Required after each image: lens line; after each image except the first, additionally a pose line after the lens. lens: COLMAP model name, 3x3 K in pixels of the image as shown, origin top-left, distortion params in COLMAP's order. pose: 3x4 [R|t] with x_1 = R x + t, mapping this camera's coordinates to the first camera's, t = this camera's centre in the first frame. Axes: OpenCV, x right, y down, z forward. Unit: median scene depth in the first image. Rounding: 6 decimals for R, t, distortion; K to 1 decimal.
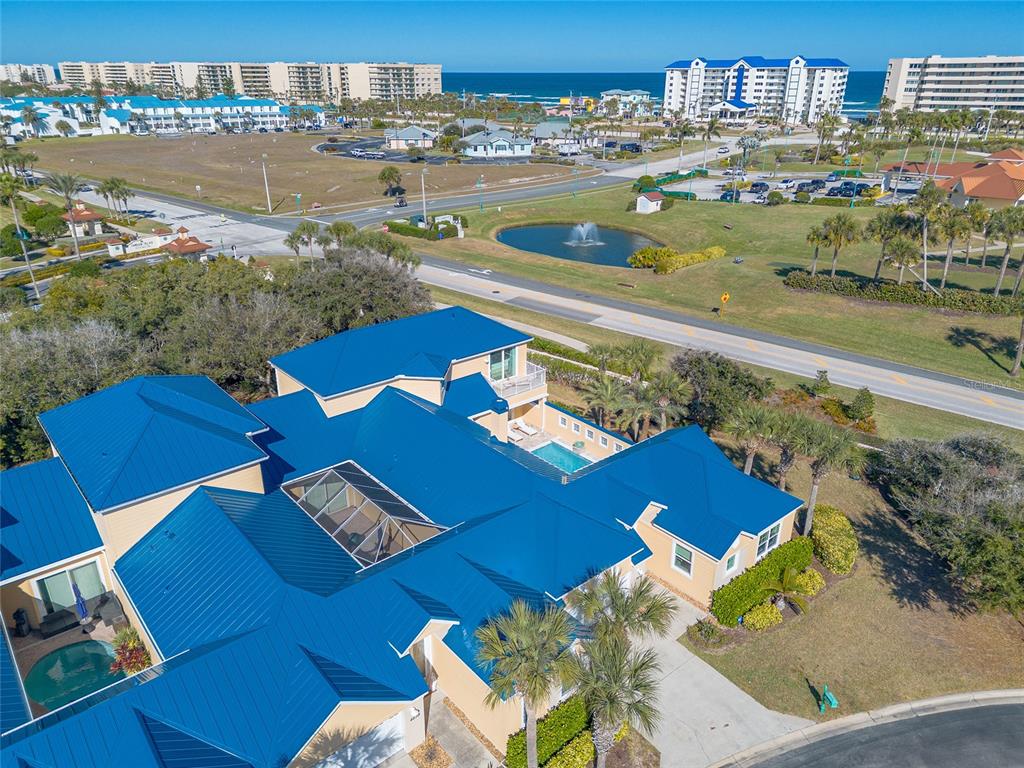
lens RADIAL K [[739.7, 0, 512.0], [0, 739.7, 384.0], [0, 0, 1]] dist [0.075832, -0.073581]
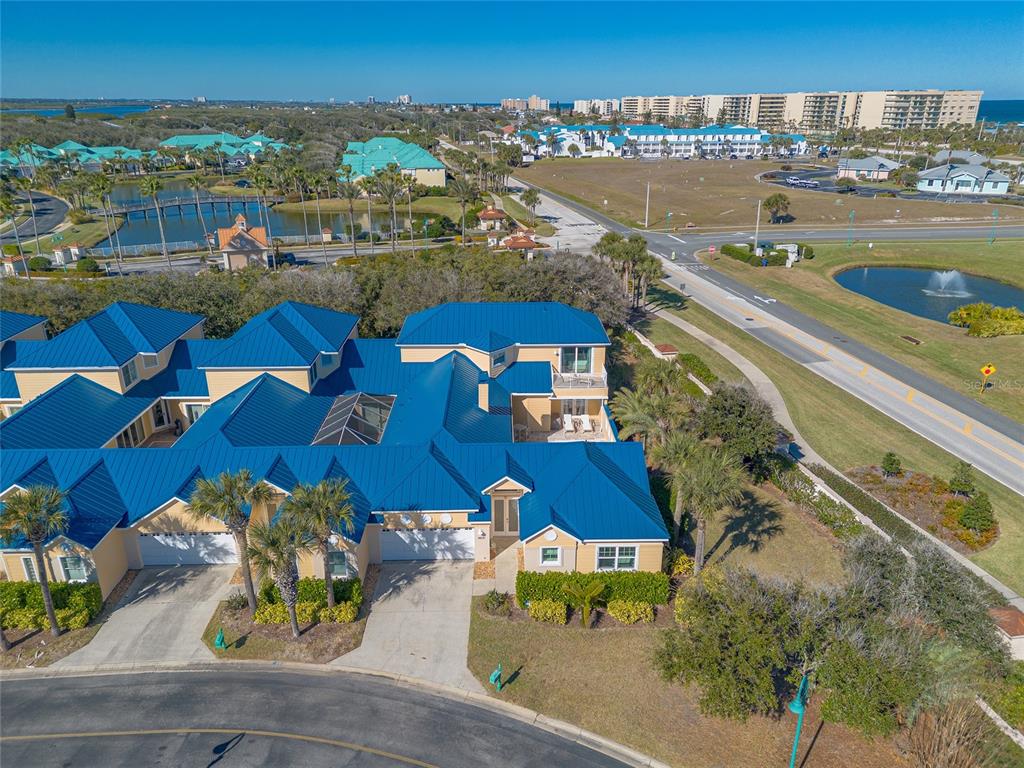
lens RADIAL K [[739.7, 0, 512.0], [0, 739.7, 384.0], [0, 0, 1]] dist [0.075832, -0.073581]
pose [[0.769437, 0.223140, -0.598478, 0.154452], [-0.244510, 0.968519, 0.046752, -0.005505], [0.590069, 0.110361, 0.799774, 0.019984]]
